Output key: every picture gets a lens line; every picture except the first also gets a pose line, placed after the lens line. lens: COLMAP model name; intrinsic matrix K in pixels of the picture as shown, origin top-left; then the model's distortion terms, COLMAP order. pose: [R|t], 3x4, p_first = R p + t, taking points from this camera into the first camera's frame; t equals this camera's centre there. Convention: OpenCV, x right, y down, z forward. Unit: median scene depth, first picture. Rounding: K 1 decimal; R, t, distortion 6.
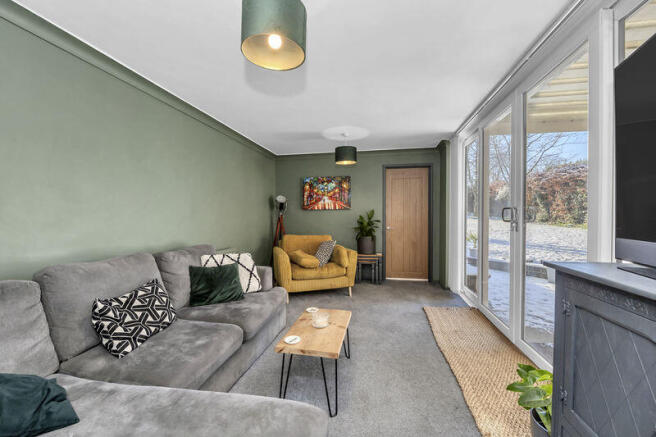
lens RADIAL K [[271.8, 0, 328.1], [0, 271.8, 220.6], [0, 0, 1]] dist [0.000661, 0.000025]
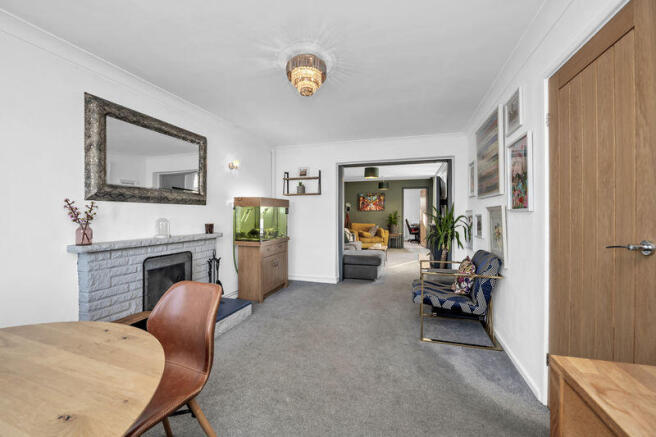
lens RADIAL K [[271.8, 0, 327.8], [0, 271.8, 214.3], [0, 0, 1]] dist [0.000661, 0.000025]
pose [[0.994038, -0.000227, -0.109036, -0.114032], [0.000020, 0.999998, -0.001899, -0.011615], [0.109036, 0.001885, 0.994036, -1.000240]]
